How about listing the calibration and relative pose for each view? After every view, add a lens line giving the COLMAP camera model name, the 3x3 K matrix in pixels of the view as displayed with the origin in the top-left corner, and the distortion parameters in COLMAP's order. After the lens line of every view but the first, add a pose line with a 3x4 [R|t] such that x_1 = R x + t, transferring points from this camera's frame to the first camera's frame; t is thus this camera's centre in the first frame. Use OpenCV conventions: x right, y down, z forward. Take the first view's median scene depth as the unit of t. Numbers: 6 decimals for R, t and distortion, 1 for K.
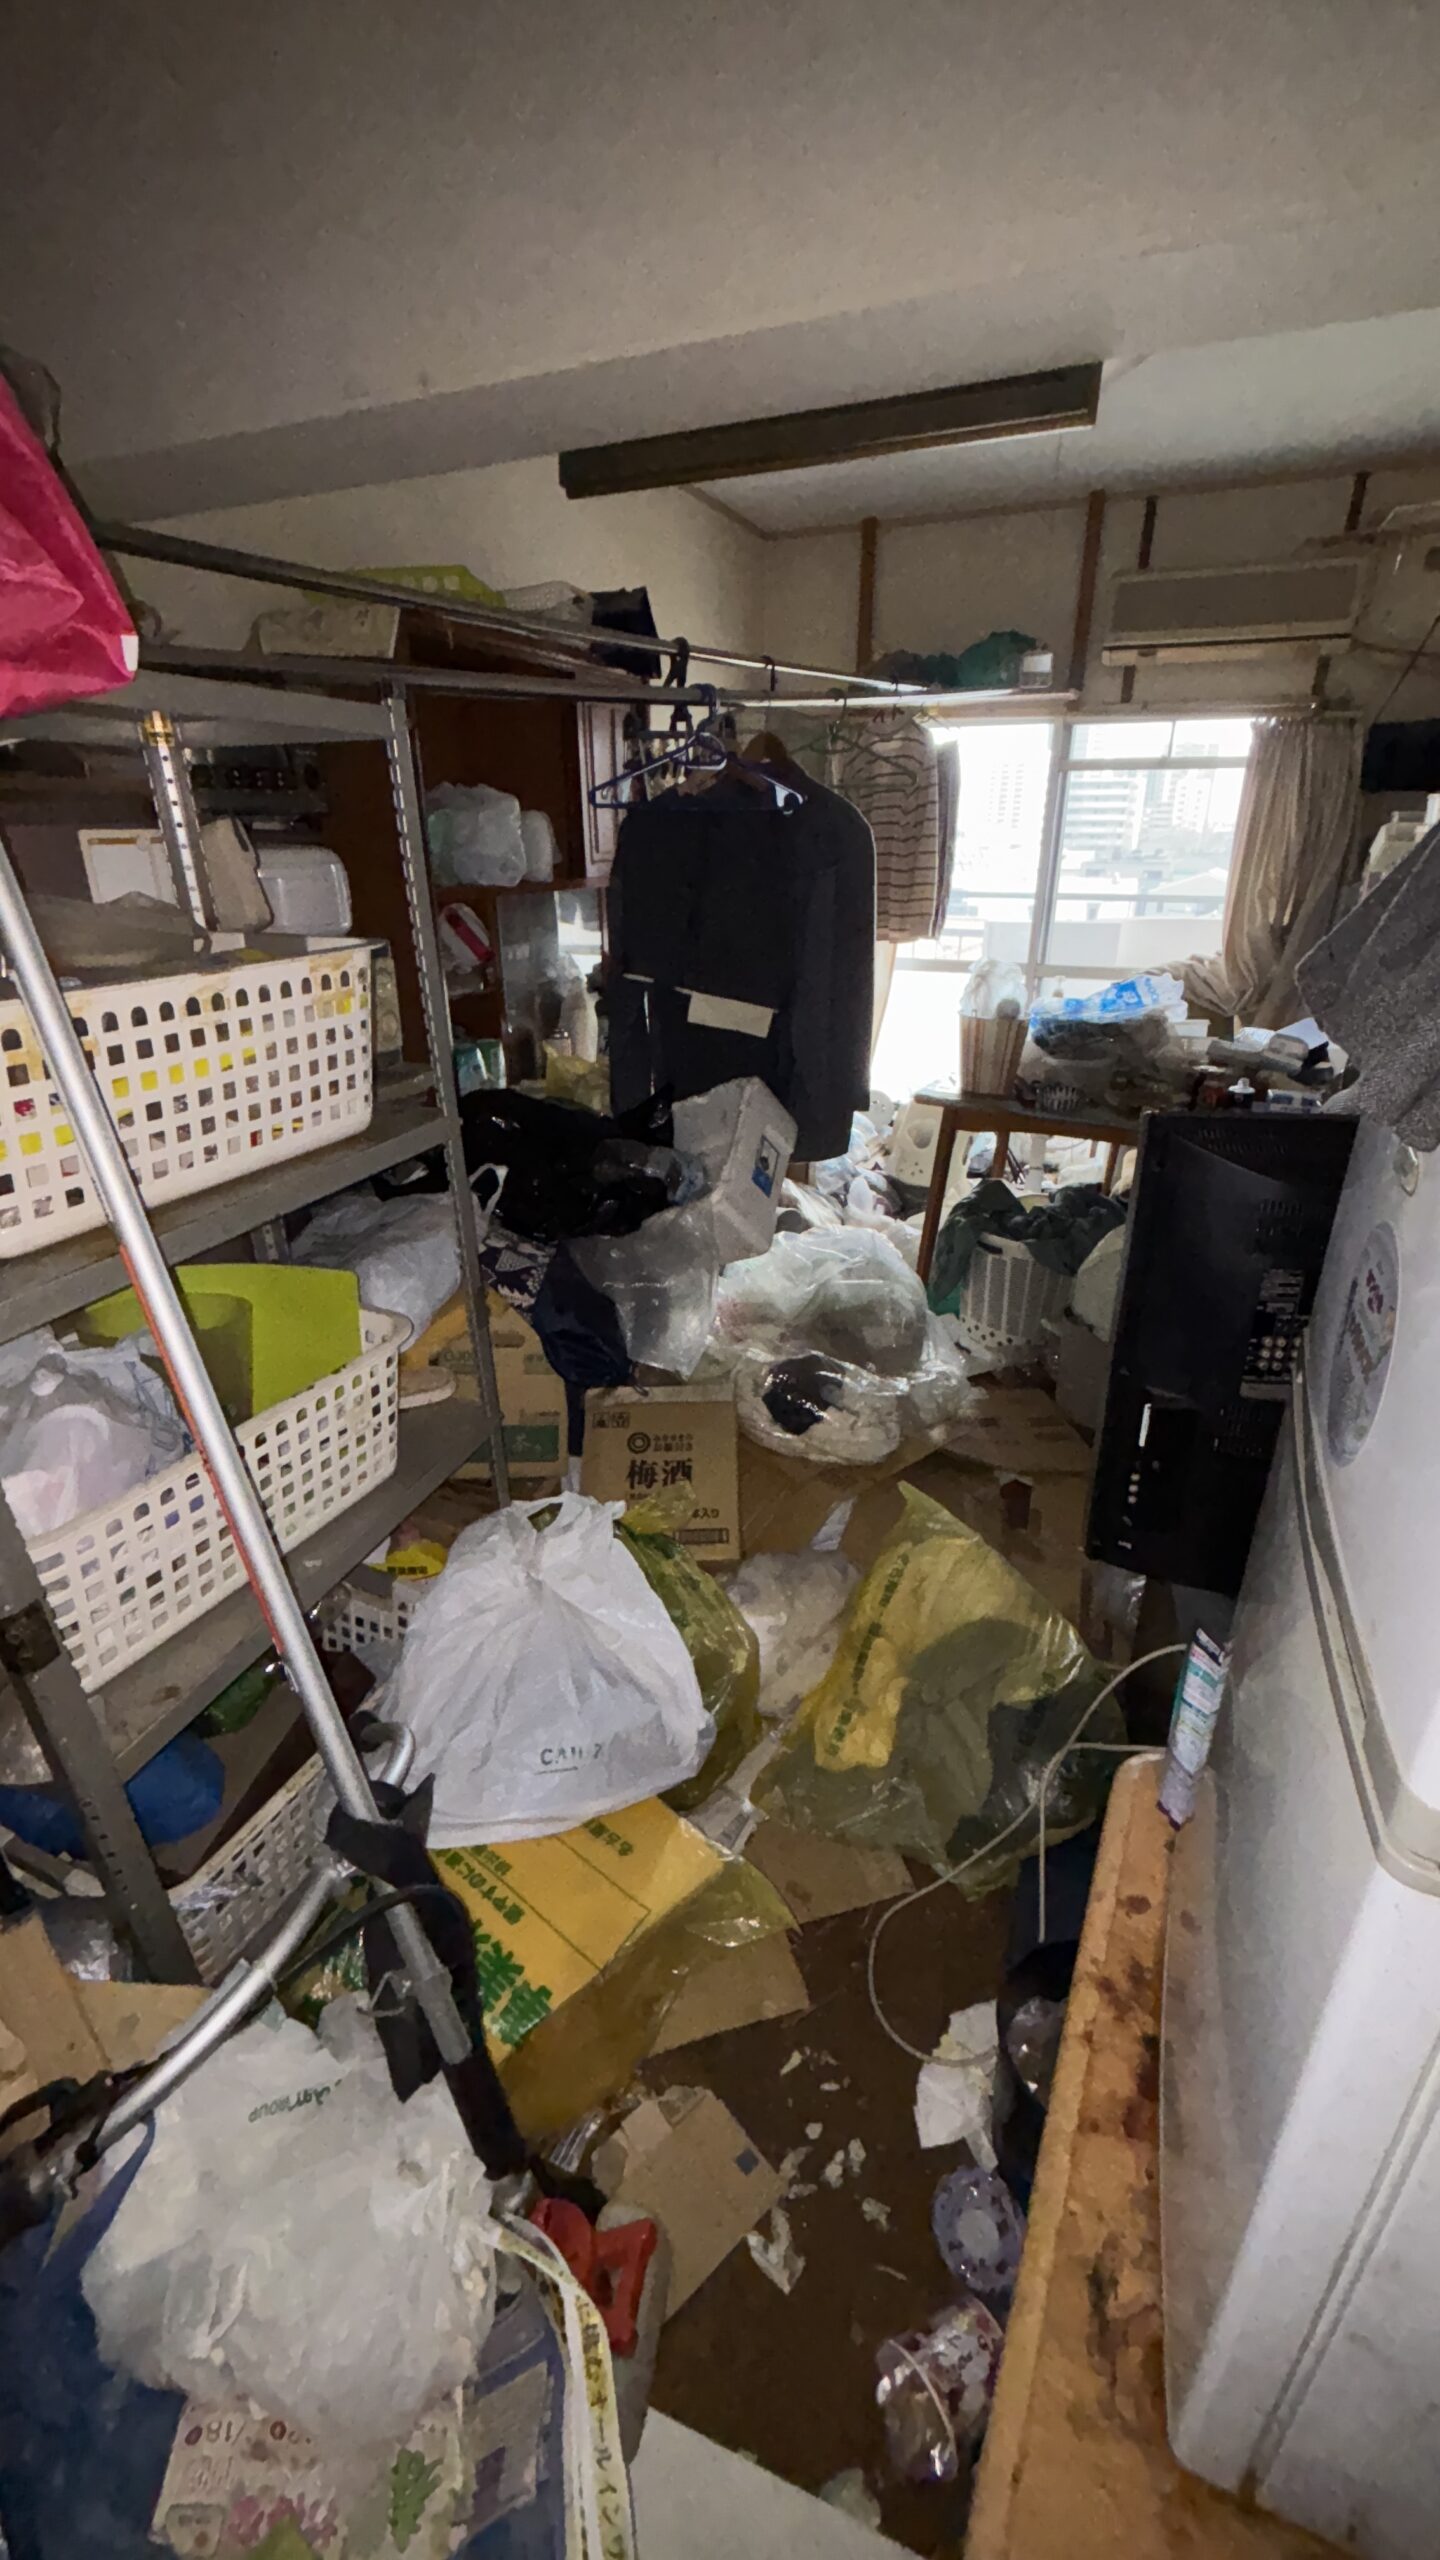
lens RADIAL K [[1026.6, 0, 720.0], [0, 1026.6, 1280.0], [0, 0, 1]] dist [0.000656, 0.000053]
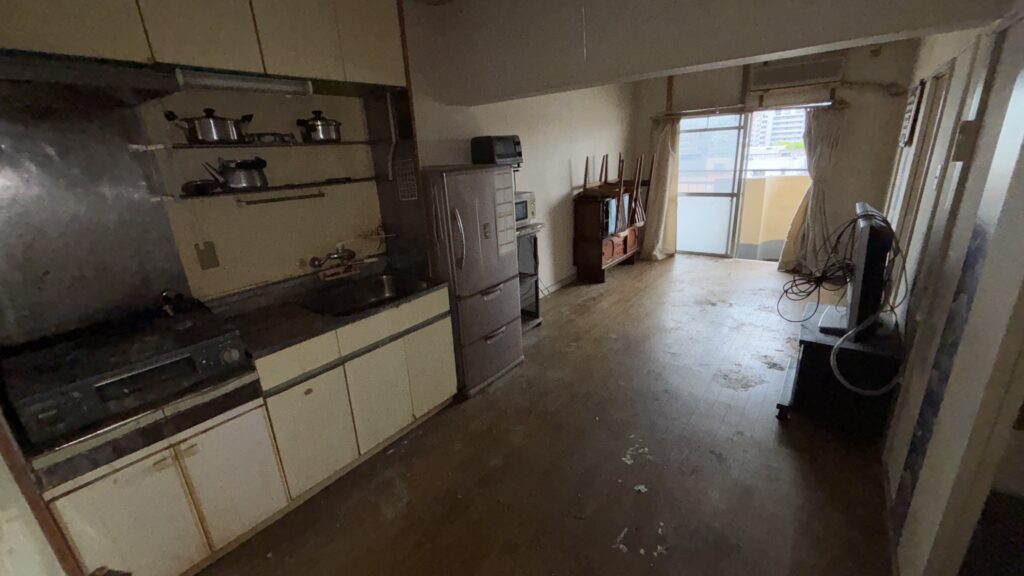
lens RADIAL K [[410.6, 0, 512.0], [0, 410.6, 288.0], [0, 0, 1]] dist [0.000656, 0.000053]
pose [[0.970079, 0.022576, -0.241737, -0.006046], [-0.043509, 0.995714, -0.081609, 0.099128], [0.238858, 0.089685, 0.966904, -0.303373]]
